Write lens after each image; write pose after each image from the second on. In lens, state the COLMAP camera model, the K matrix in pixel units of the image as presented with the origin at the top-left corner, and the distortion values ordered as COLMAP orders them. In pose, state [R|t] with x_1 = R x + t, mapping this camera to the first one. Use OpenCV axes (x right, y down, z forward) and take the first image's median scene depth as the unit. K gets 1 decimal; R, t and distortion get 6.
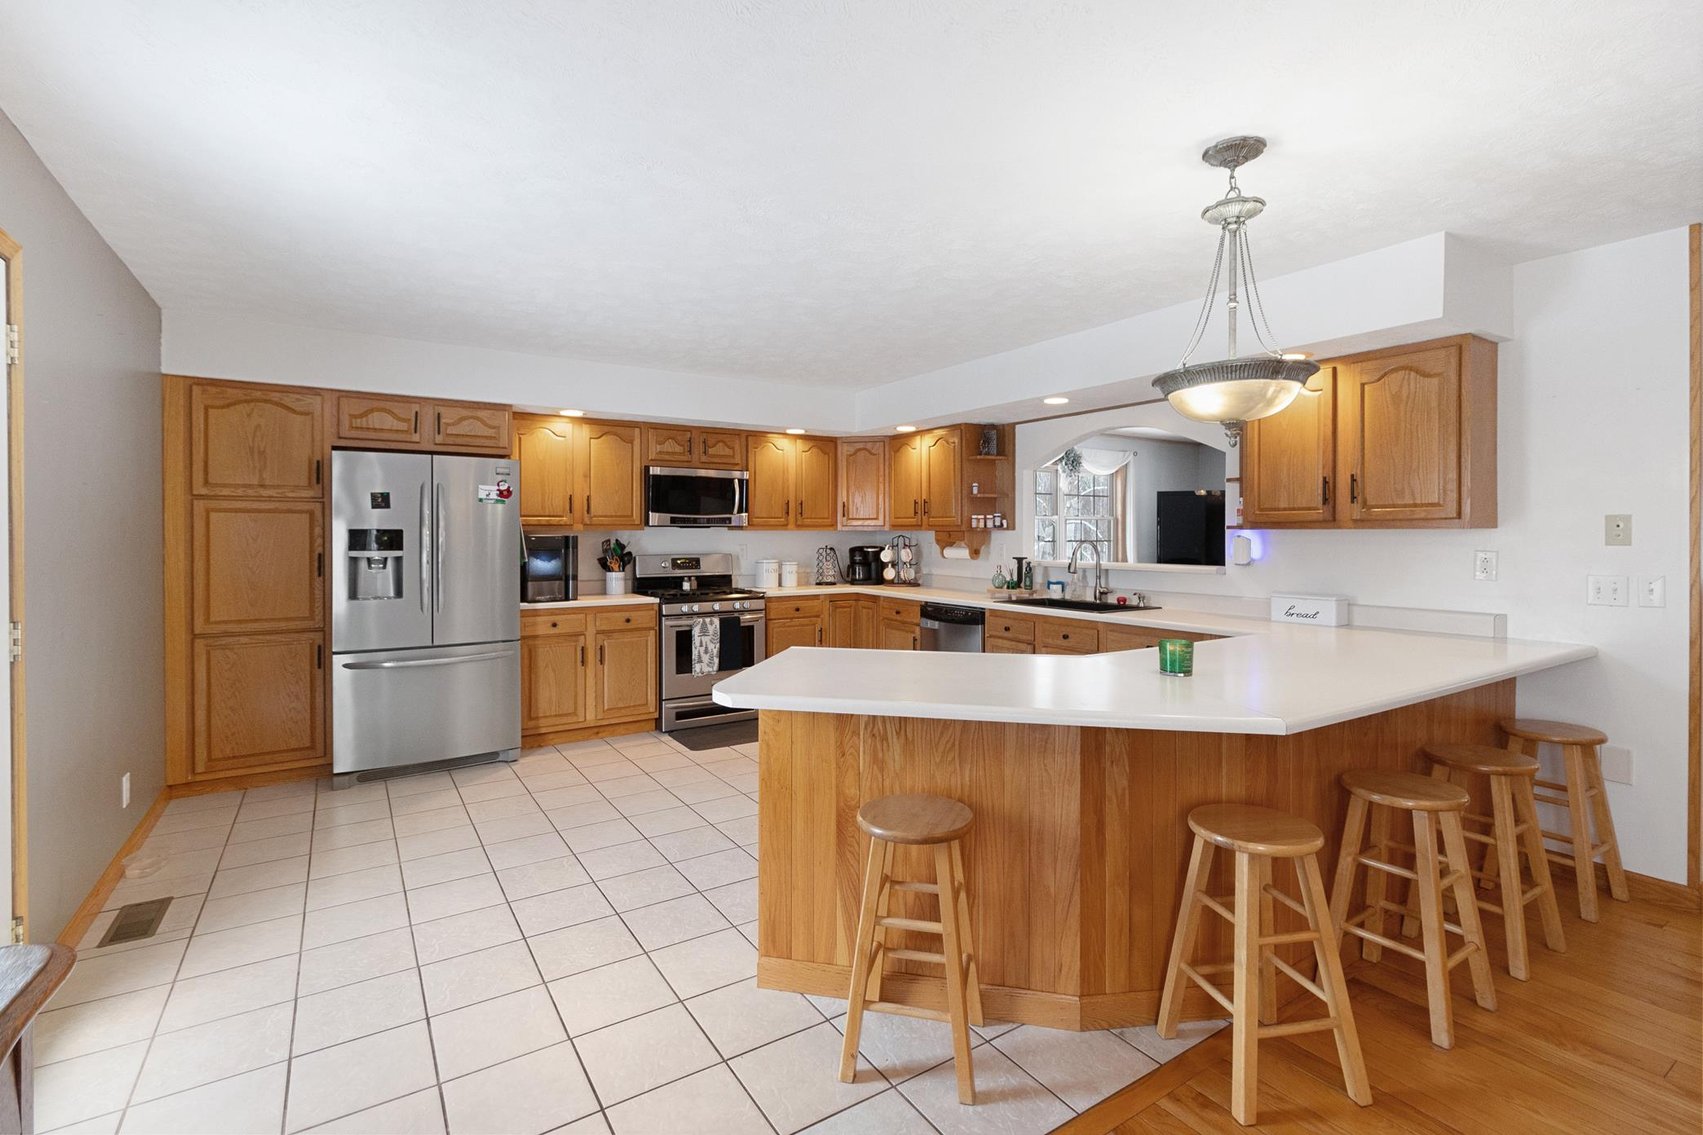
lens RADIAL K [[781.4, 0, 873.8], [0, 781.4, 535.0], [0, 0, 1]] dist [0.003276, 0.001077]
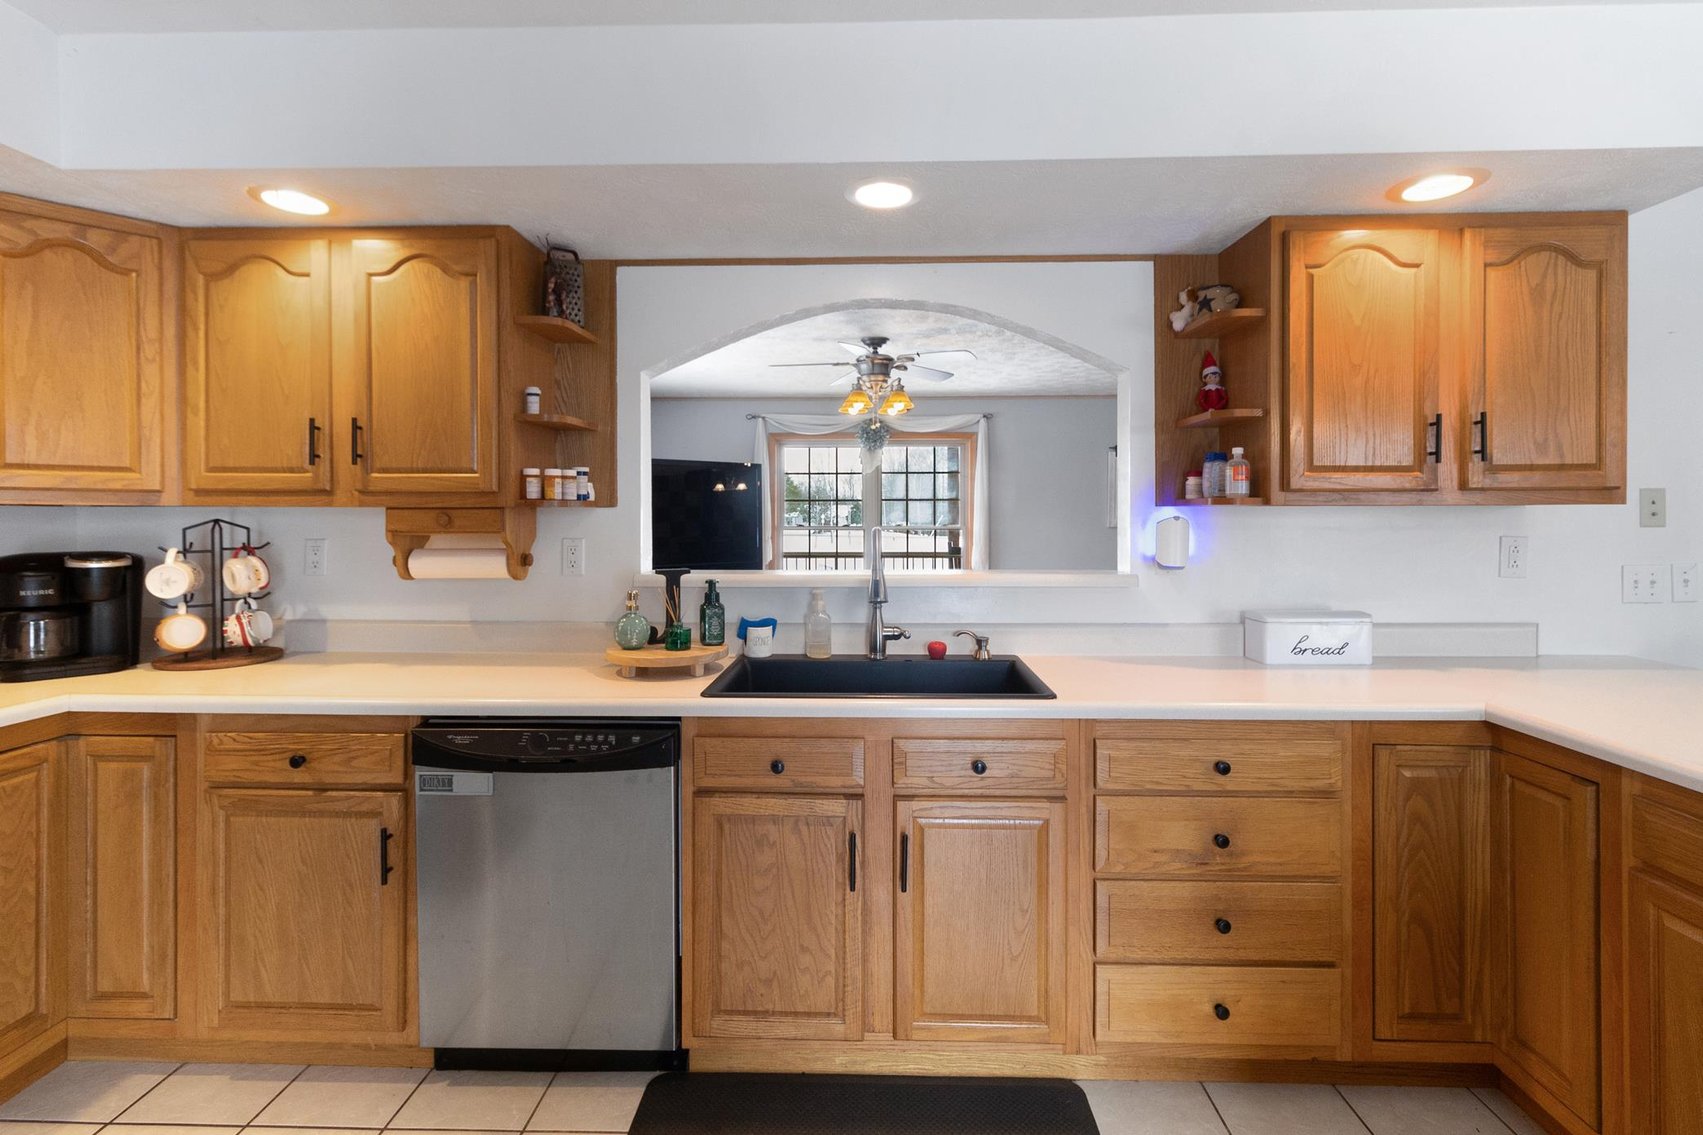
lens RADIAL K [[781.4, 0, 853.0], [0, 781.4, 521.2], [0, 0, 1]] dist [0.003276, 0.001077]
pose [[0.589662, -0.002432, 0.807647, -0.090150], [0.003736, 0.999993, 0.000283, 0.002129], [-0.807642, 0.002851, 0.589667, 0.608135]]
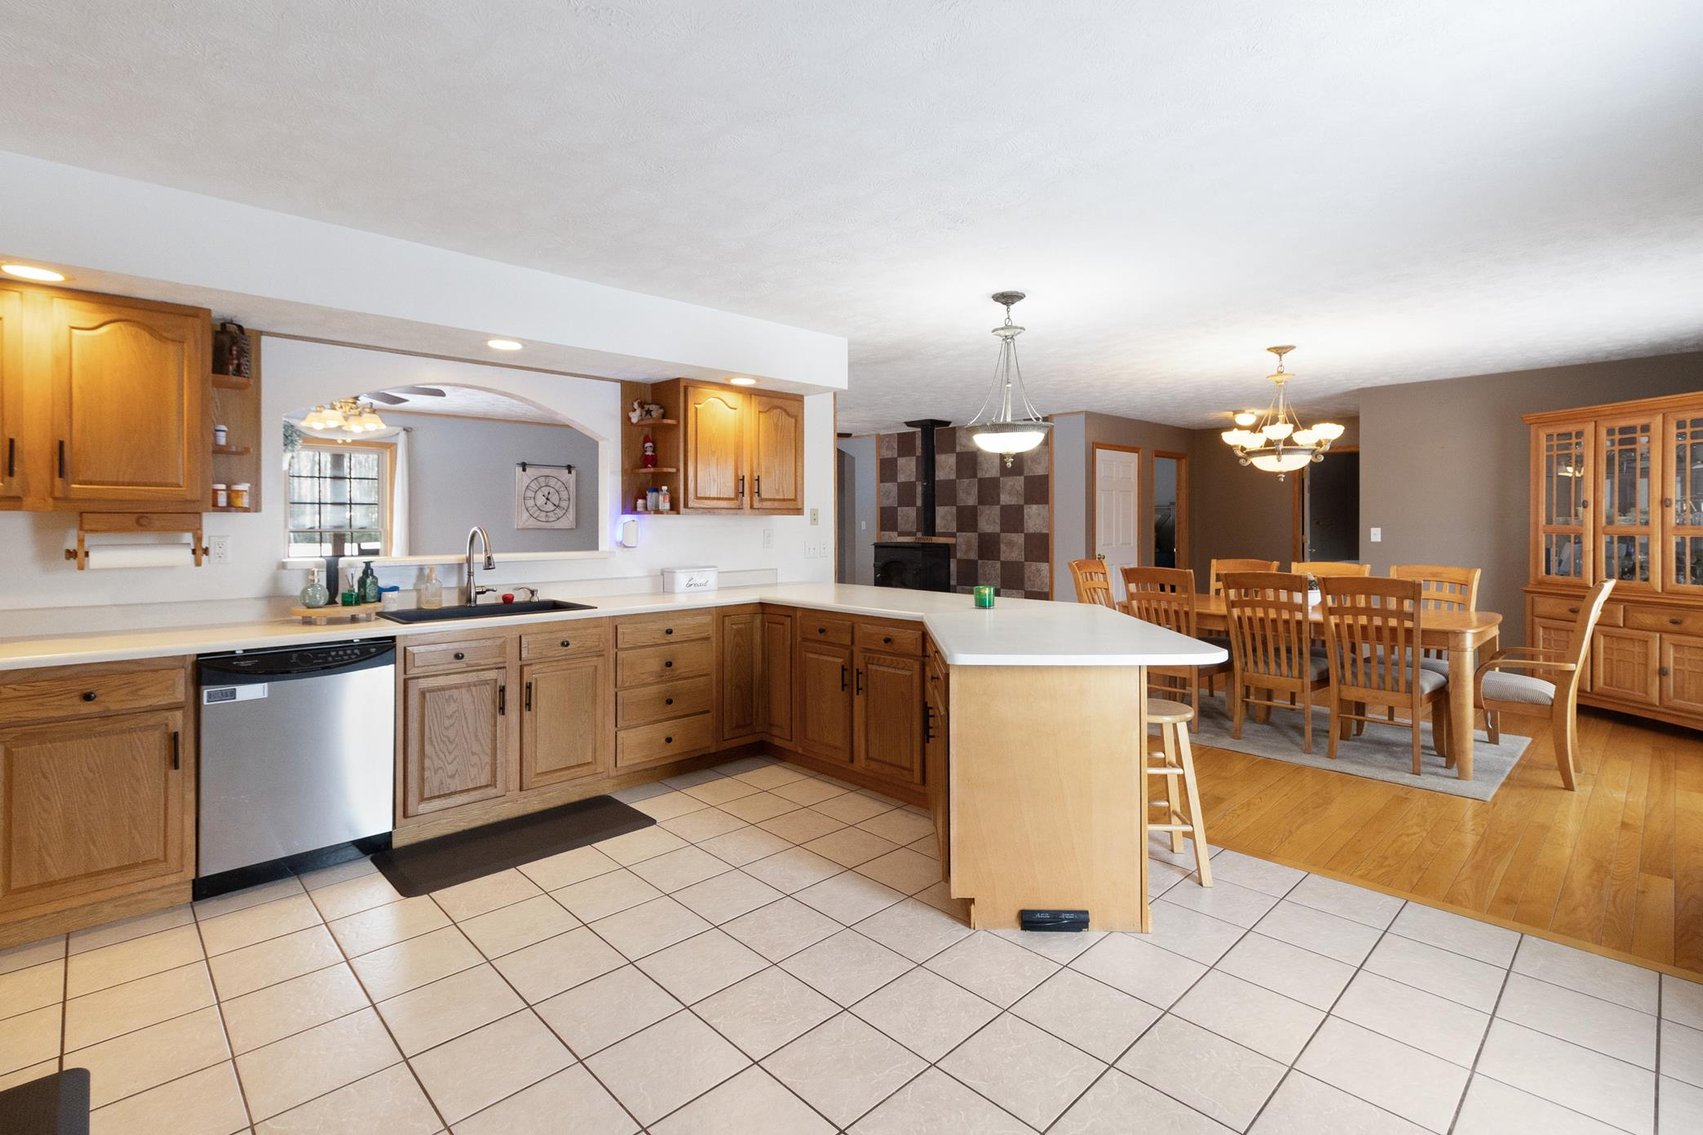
lens RADIAL K [[781.4, 0, 843.9], [0, 781.4, 517.6], [0, 0, 1]] dist [0.003276, 0.001077]
pose [[-0.162050, 0.005603, 0.986767, -0.457276], [0.004755, 0.999977, -0.004897, 0.002846], [-0.986771, 0.003899, -0.162073, 0.631121]]
